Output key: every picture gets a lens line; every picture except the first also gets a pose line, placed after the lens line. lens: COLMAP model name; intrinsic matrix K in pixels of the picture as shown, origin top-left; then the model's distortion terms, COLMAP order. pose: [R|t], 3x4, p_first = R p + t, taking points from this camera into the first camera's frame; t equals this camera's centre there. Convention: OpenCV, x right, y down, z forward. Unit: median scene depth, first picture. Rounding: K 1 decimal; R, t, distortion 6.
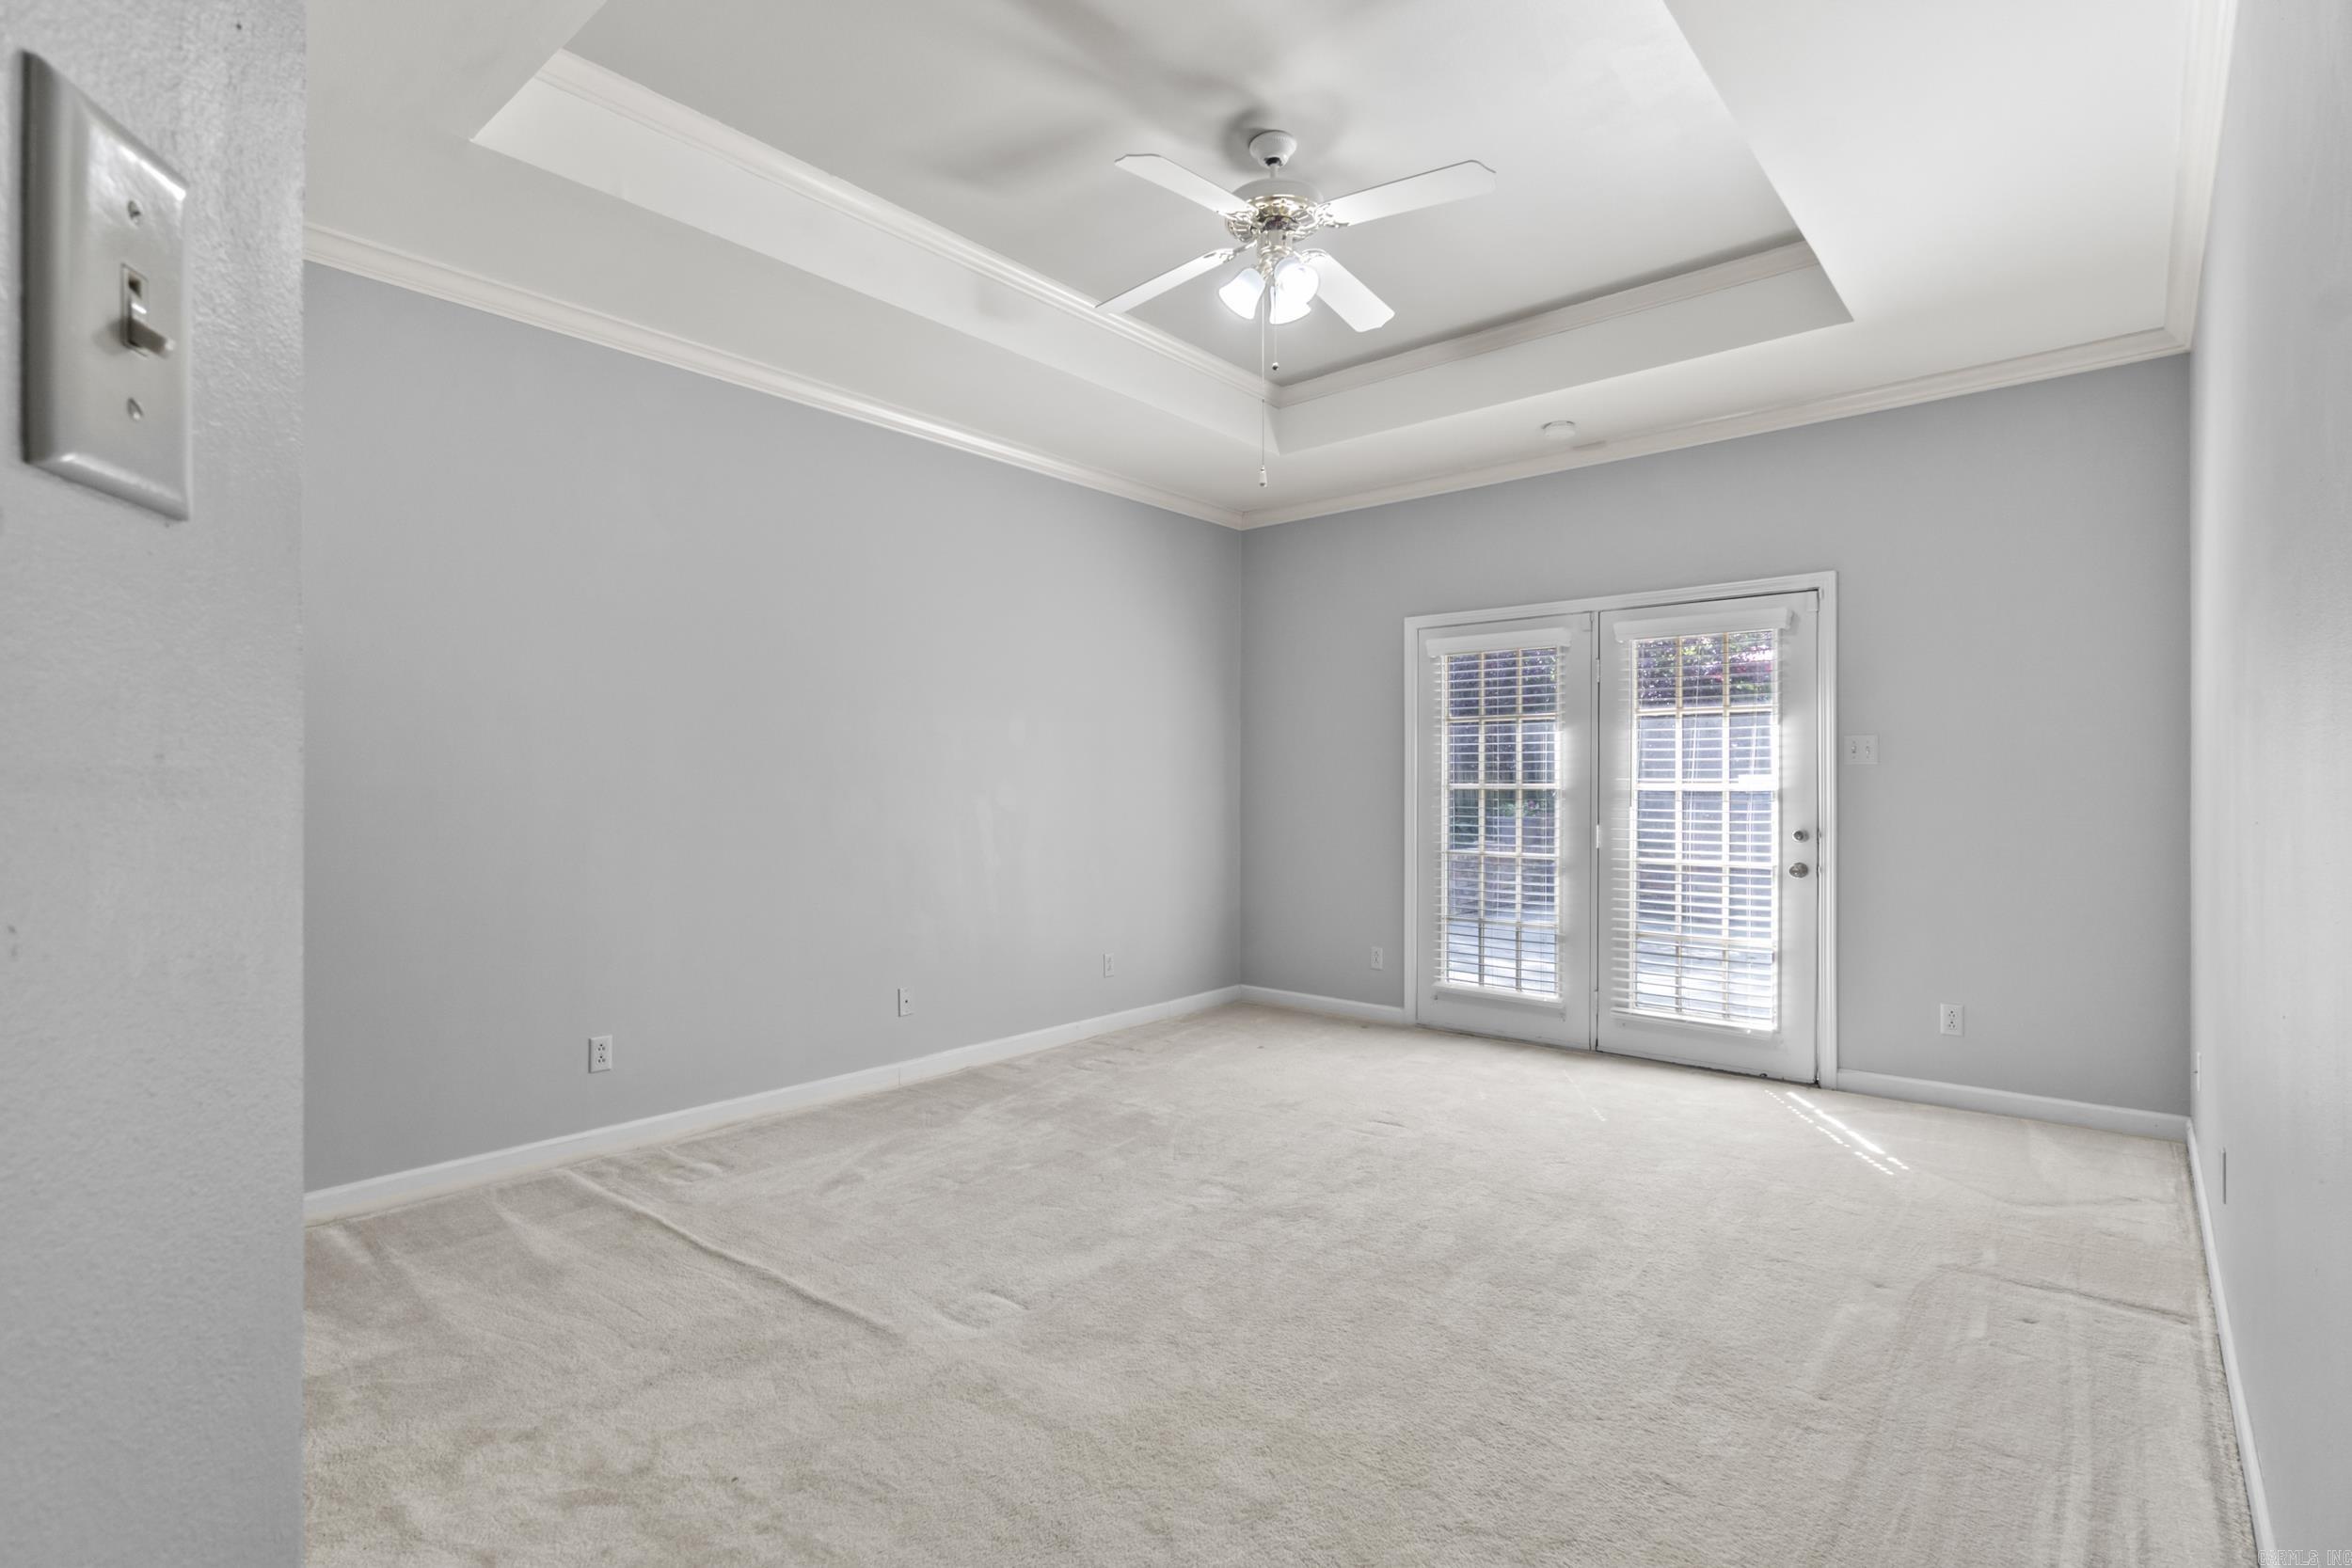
lens RADIAL K [[1159.2, 0, 1197.7], [0, 1159.2, 779.4], [0, 0, 1]] dist [-0.000865, 0.001170]
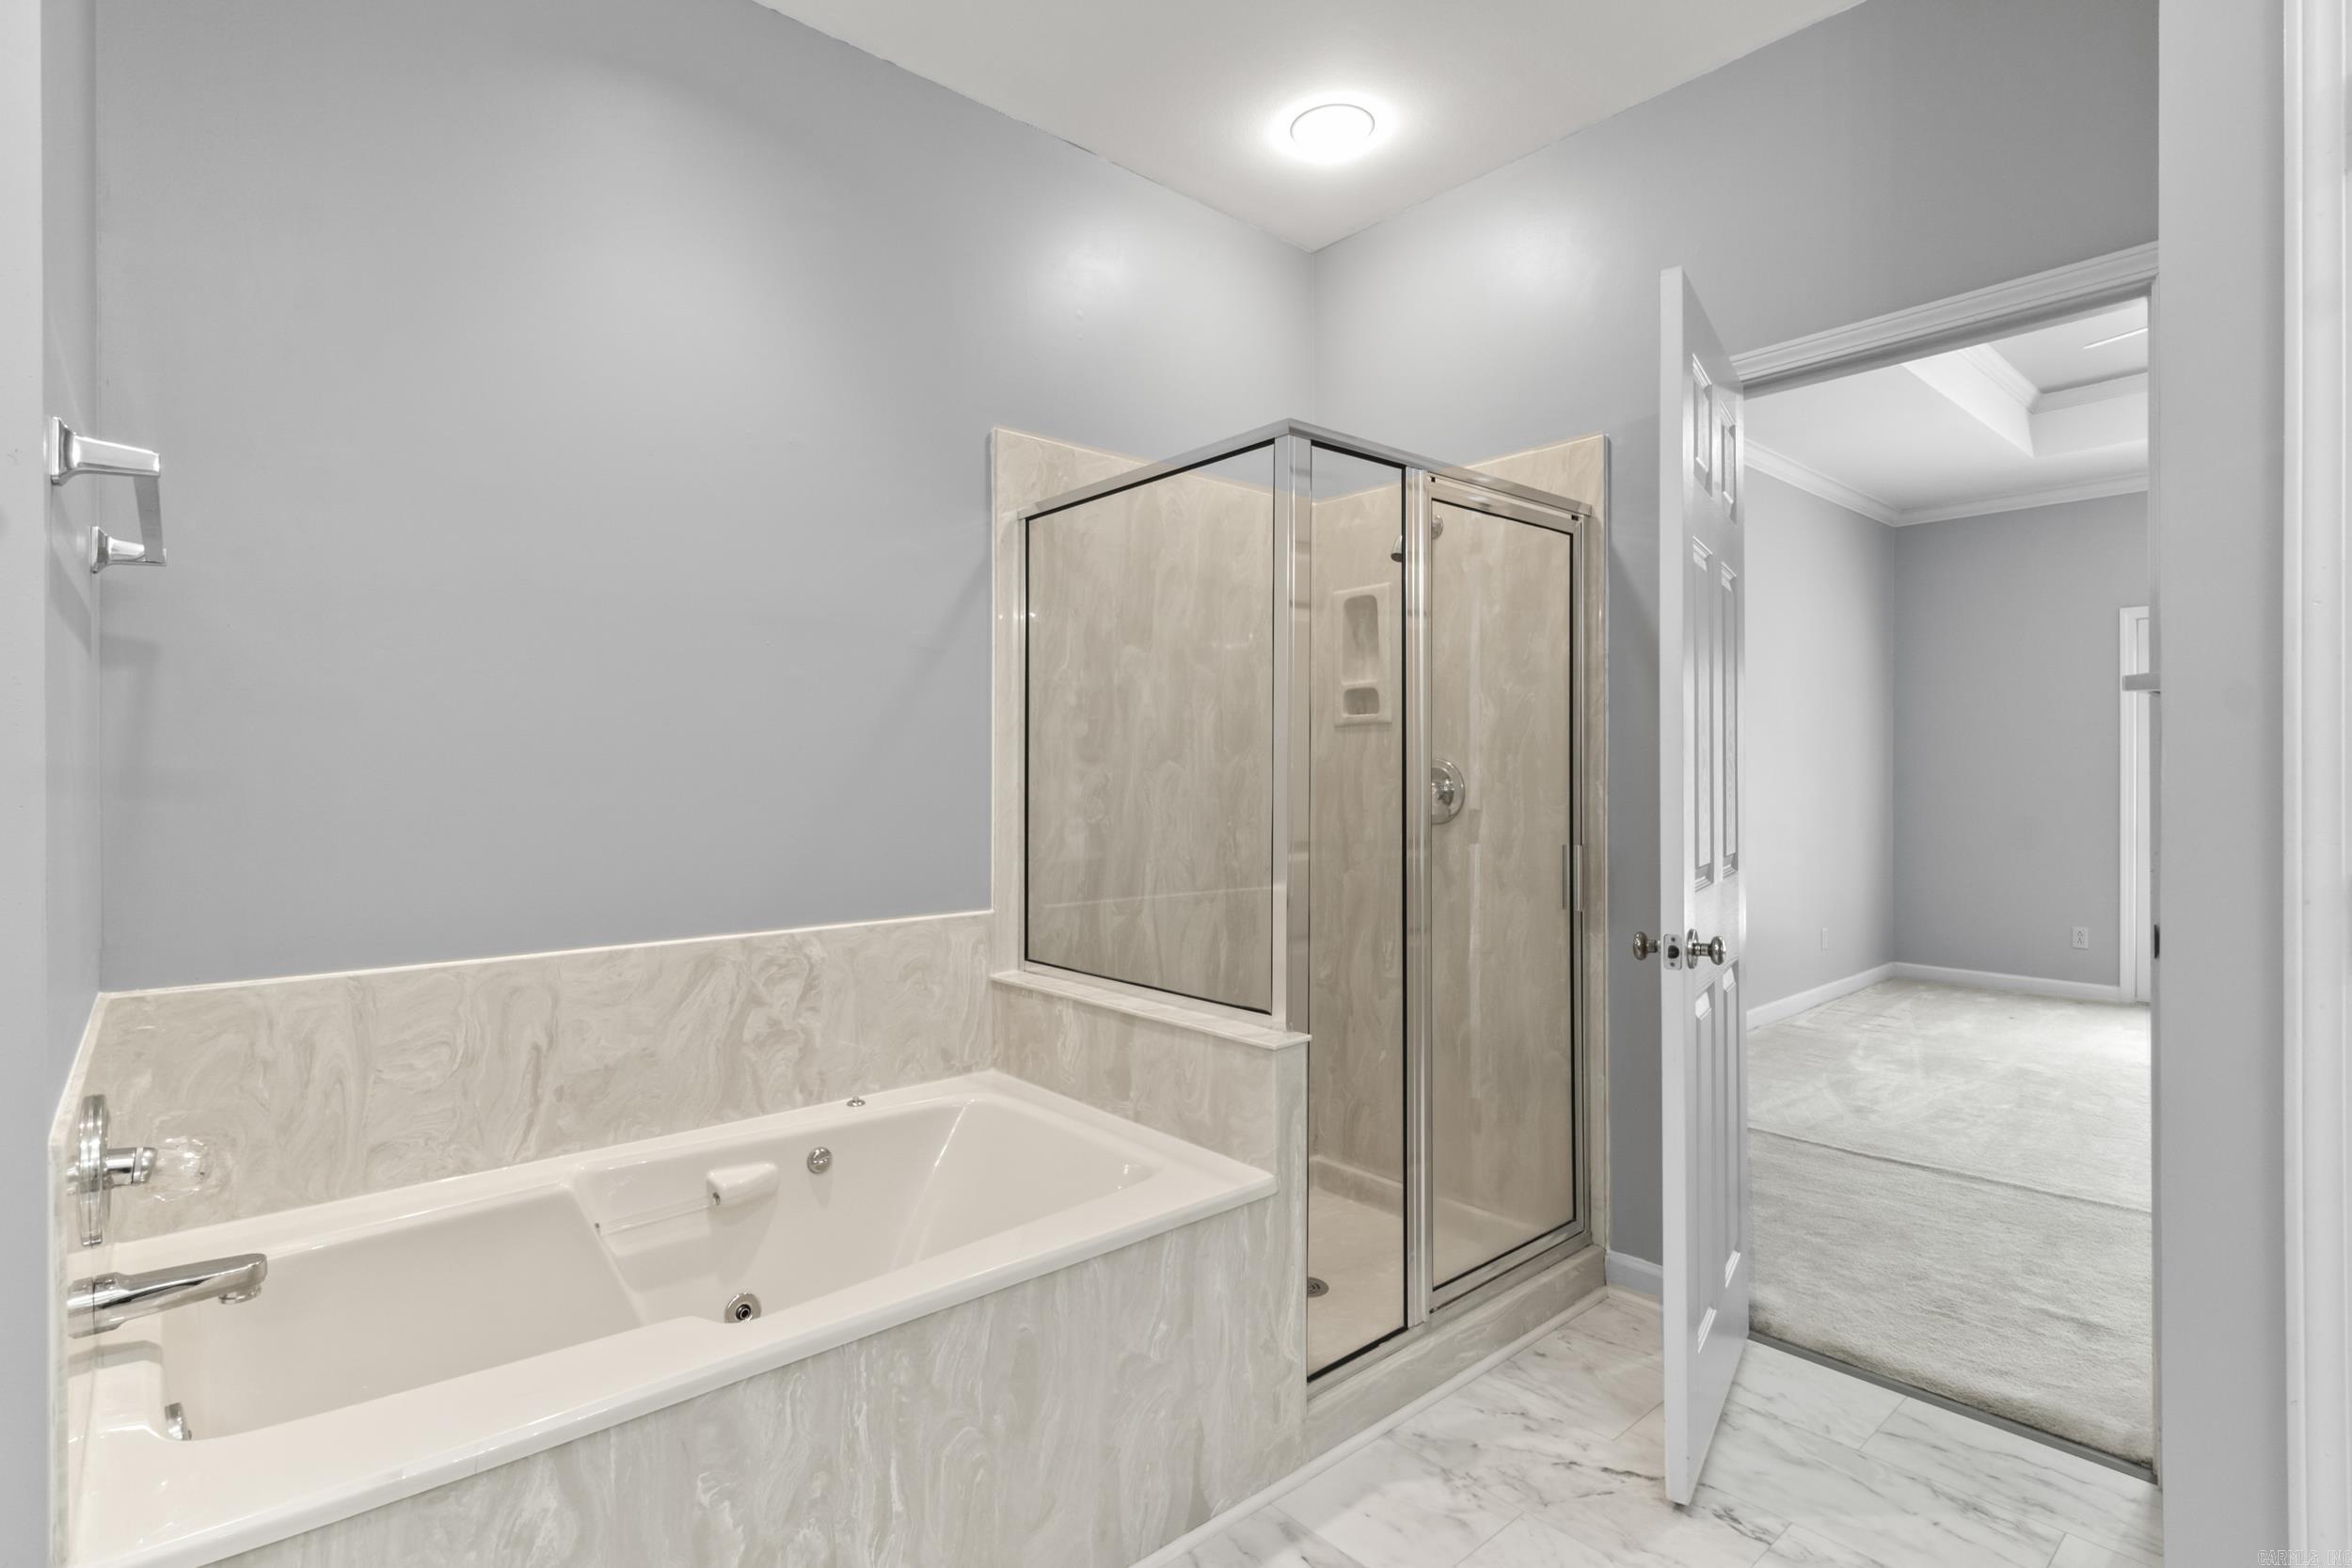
lens RADIAL K [[1159.2, 0, 1163.4], [0, 1159.2, 784.1], [0, 0, 1]] dist [-0.000865, 0.001170]
pose [[0.983343, -0.001693, -0.181753, -0.535326], [0.005113, 0.999819, 0.018352, -0.007824], [0.181689, -0.018976, 0.983173, -0.191687]]
